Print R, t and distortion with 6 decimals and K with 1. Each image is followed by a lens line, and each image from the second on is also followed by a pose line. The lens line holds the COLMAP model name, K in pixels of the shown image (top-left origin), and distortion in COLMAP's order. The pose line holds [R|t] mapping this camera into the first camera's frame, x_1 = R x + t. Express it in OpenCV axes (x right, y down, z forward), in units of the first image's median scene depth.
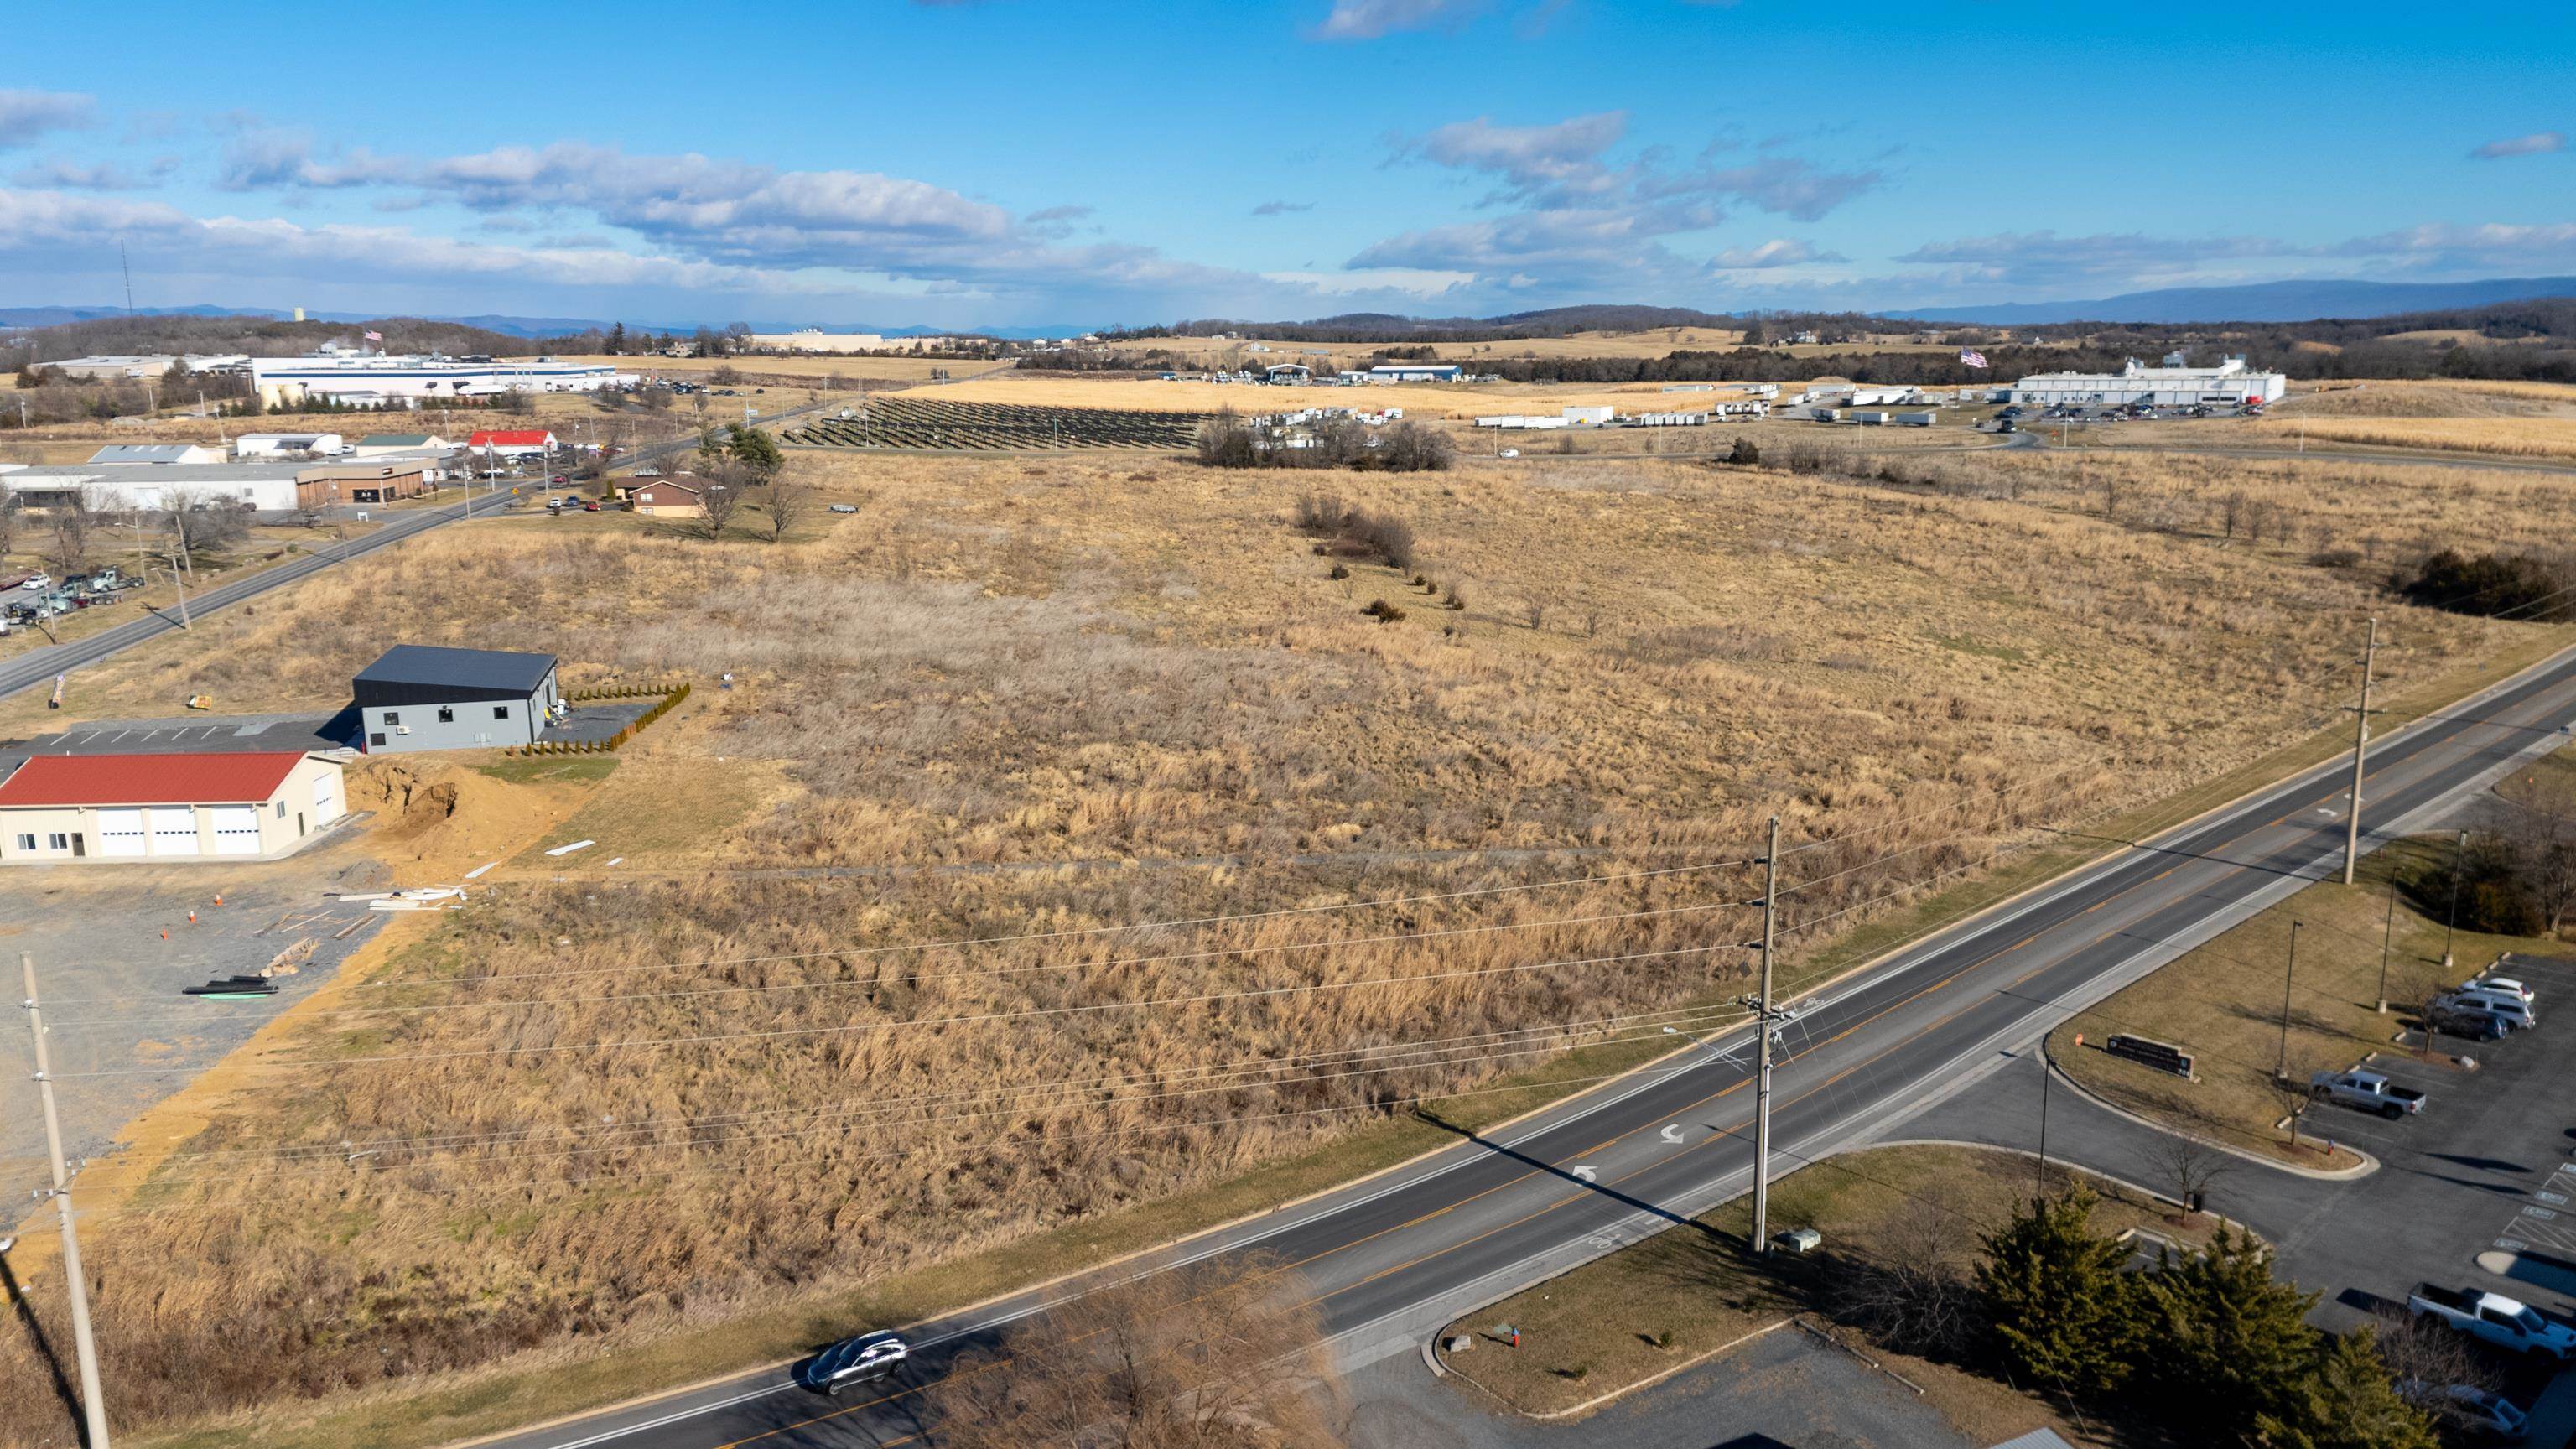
lens RADIAL K [[1893.3, 0, 1288.0], [0, 1893.3, 724.5], [0, 0, 1]] dist [0.104231, -0.121899]
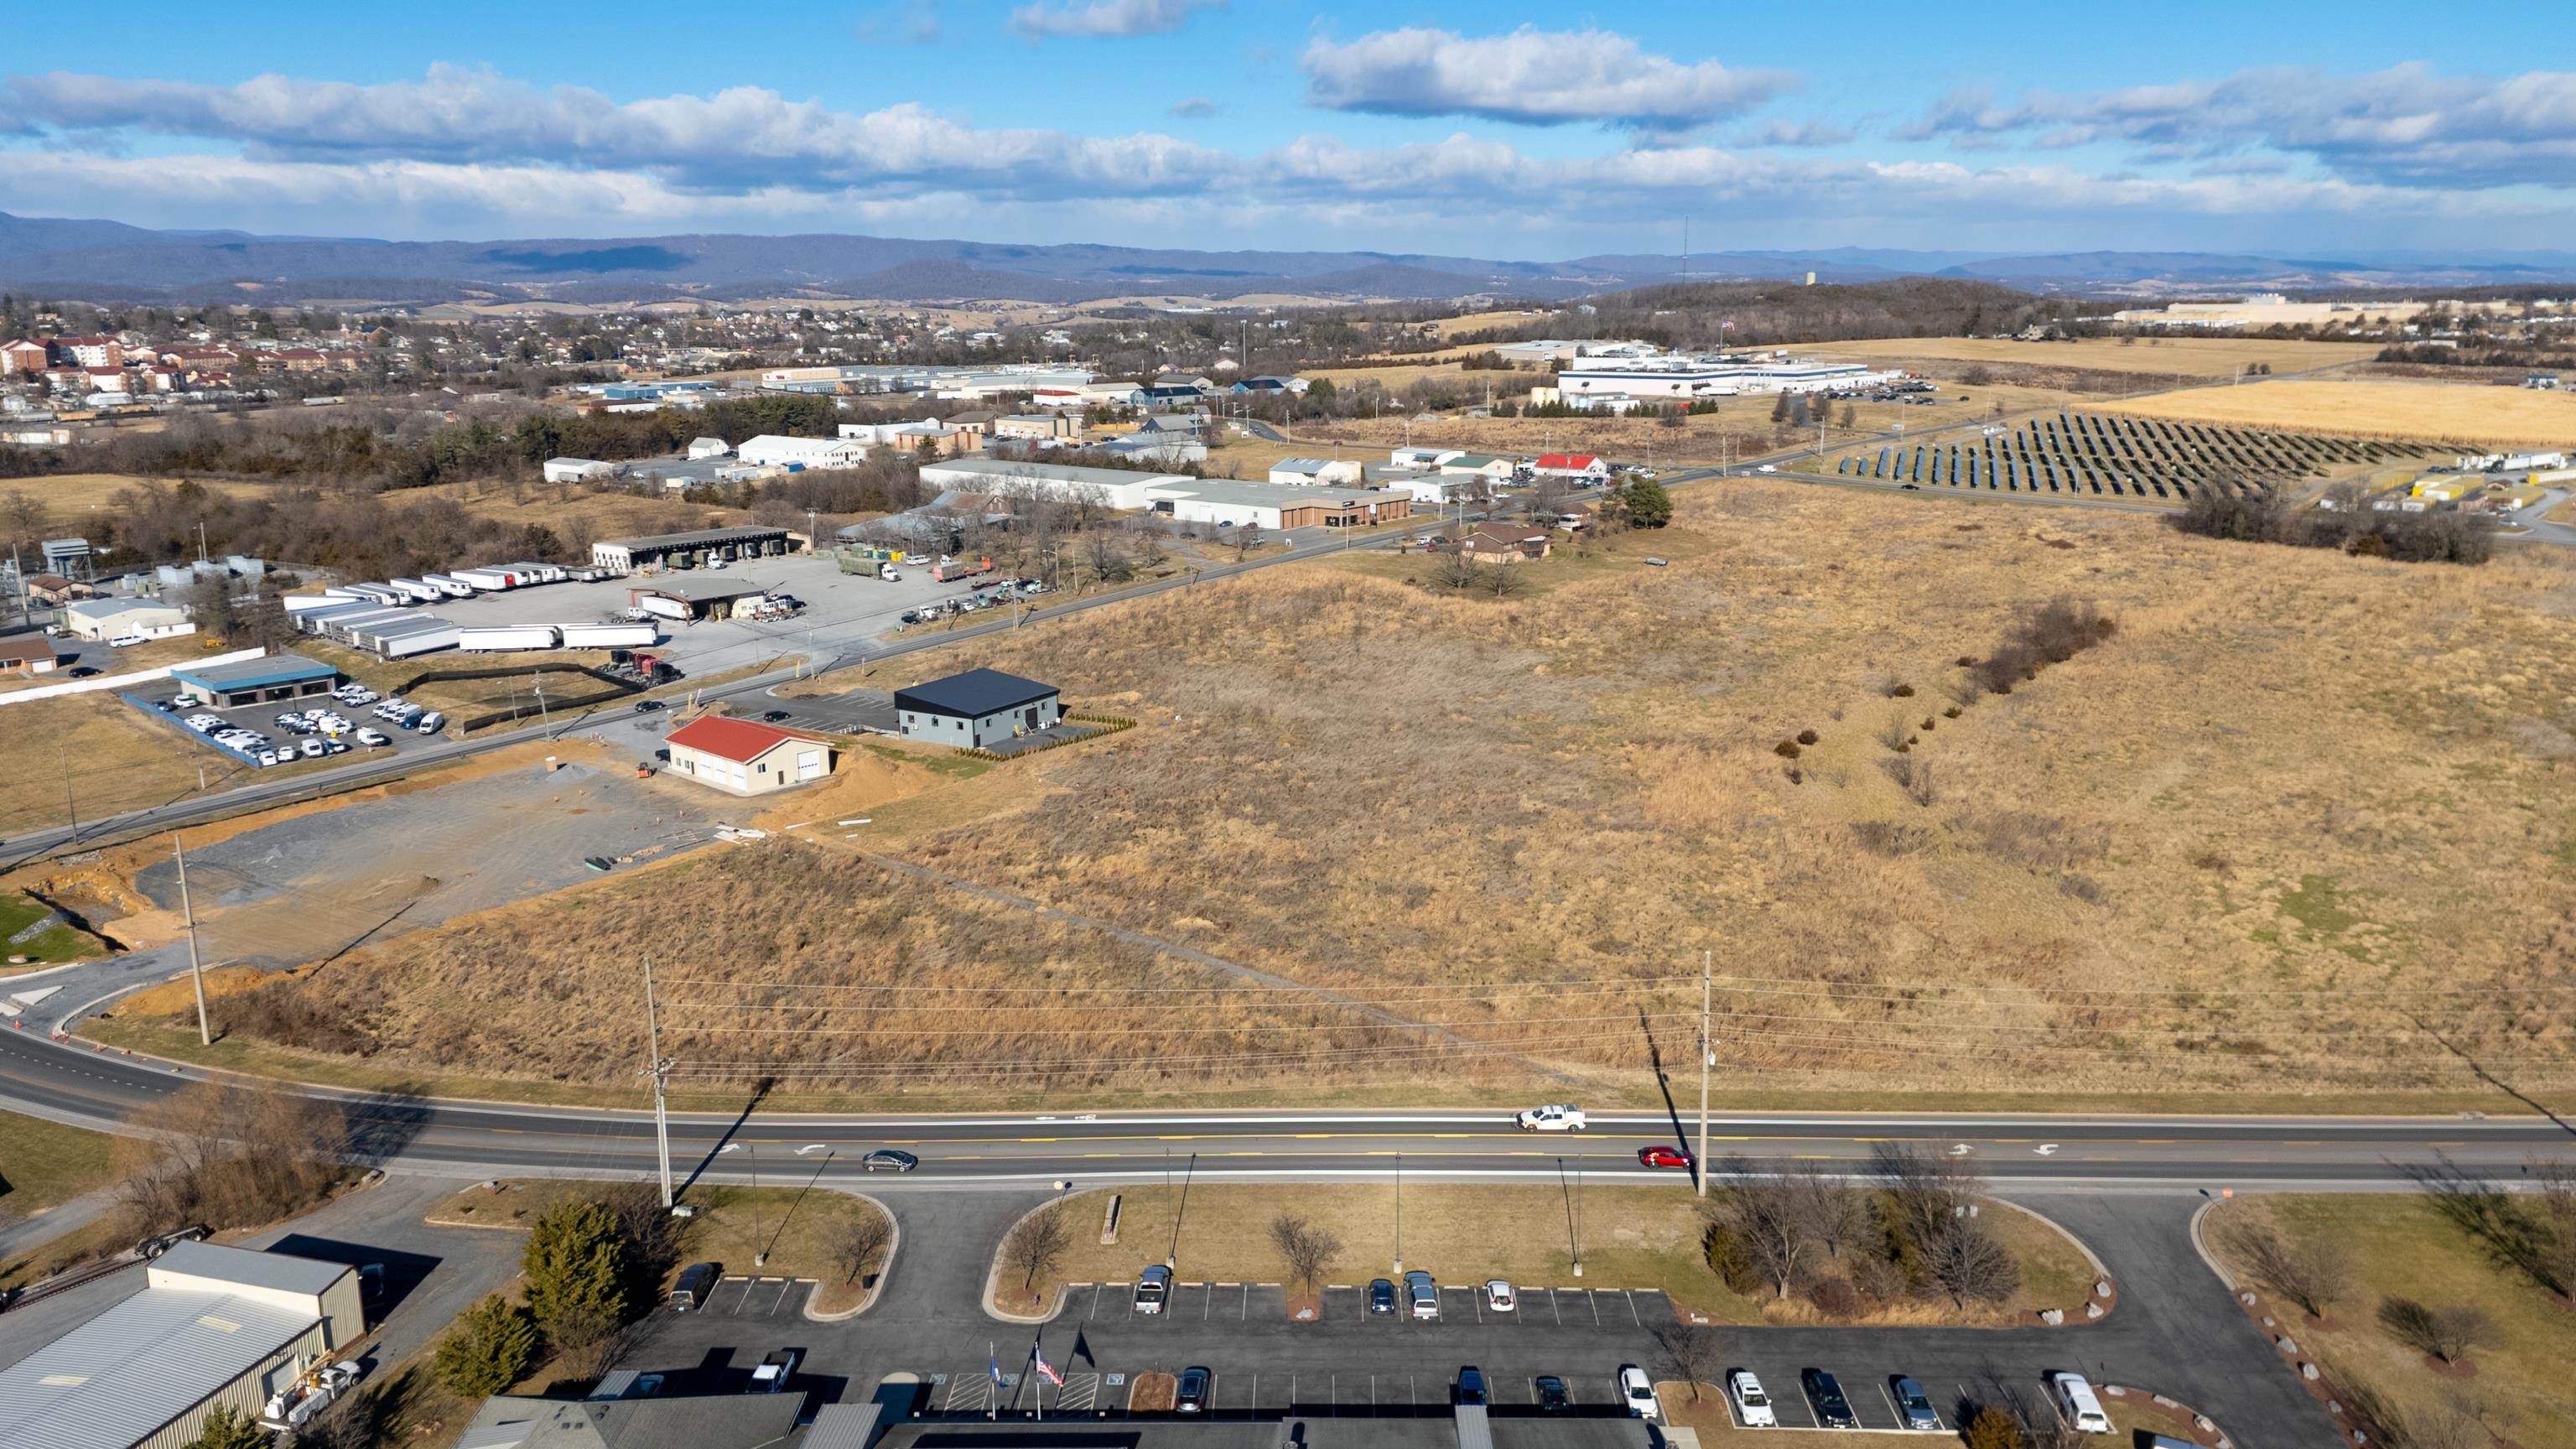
lens RADIAL K [[1877.6, 0, 1332.1], [0, 1877.6, 720.4], [0, 0, 1]] dist [0.006351, 0.001942]
pose [[0.715060, 0.160446, -0.680401, 0.318180], [-0.135882, 0.986642, 0.089857, -0.070595], [0.685730, 0.028201, 0.727310, 0.033062]]
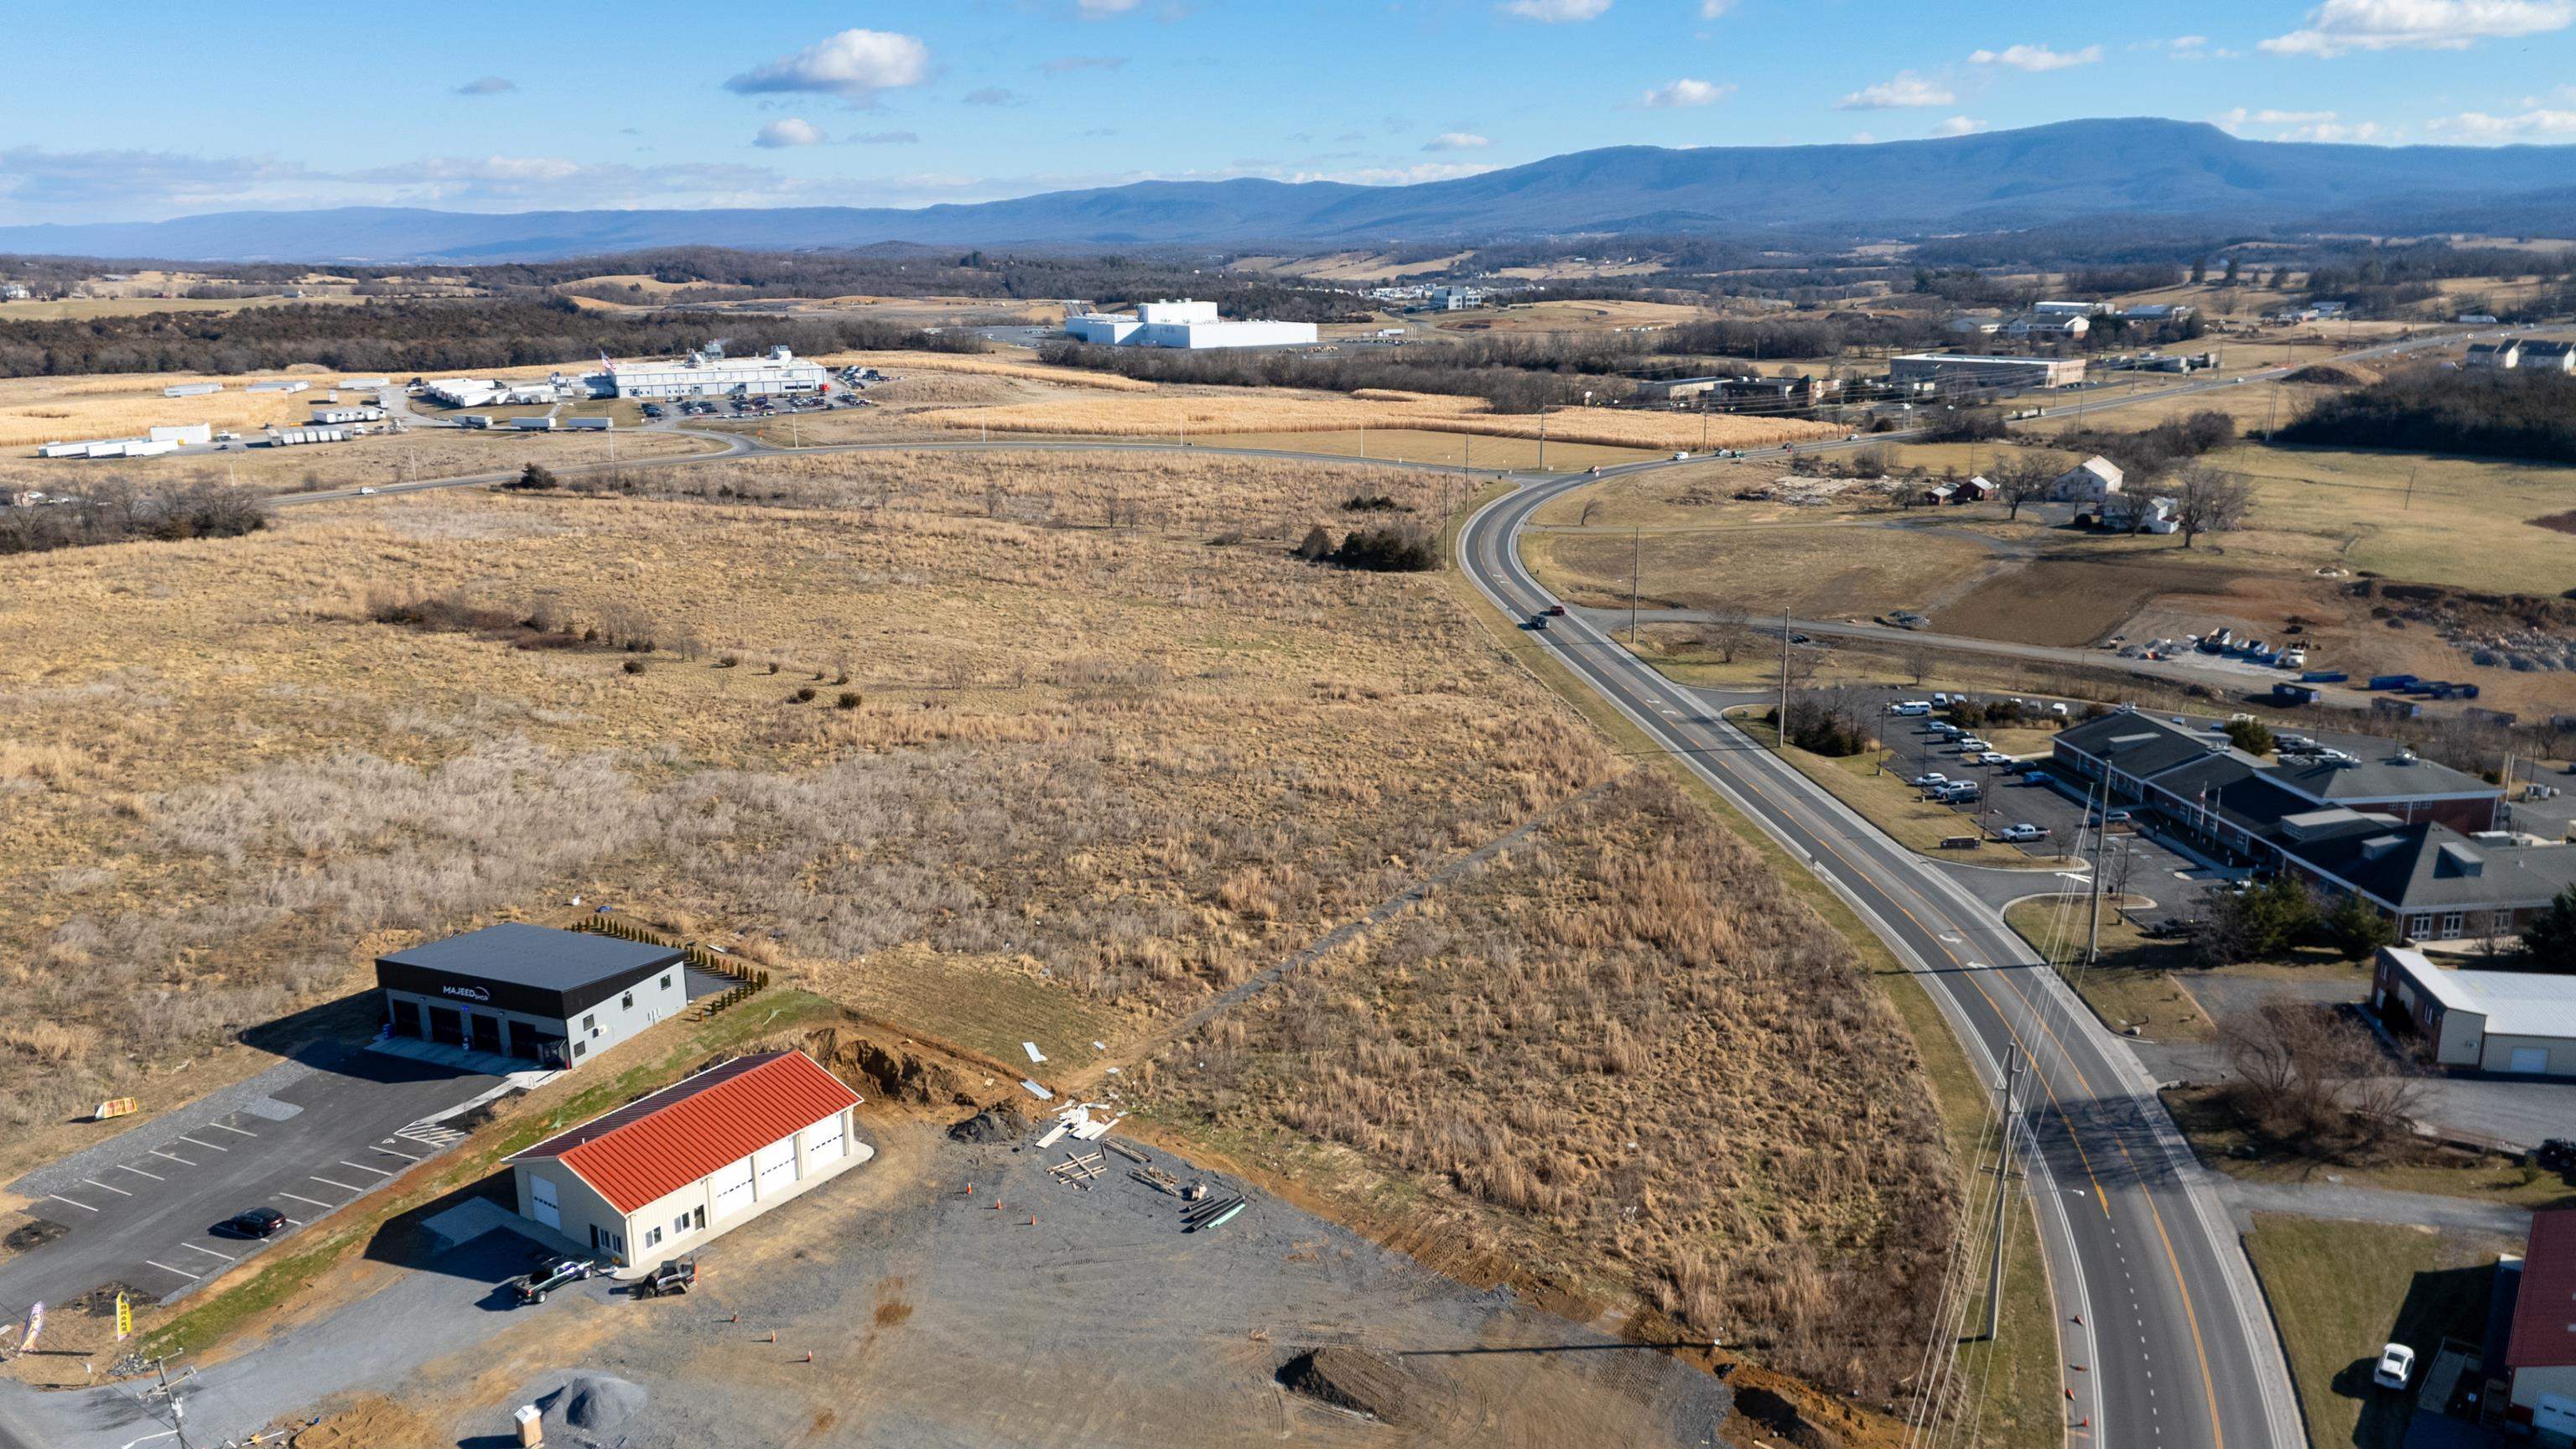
lens RADIAL K [[1914.7, 0, 1288.0], [0, 1914.7, 724.5], [0, 0, 1]] dist [0.024009, -0.008760]
pose [[0.603389, -0.198108, 0.772447, -0.348374], [0.167951, 0.978494, 0.119760, -0.071798], [-0.779560, 0.057472, 0.623685, 0.062633]]
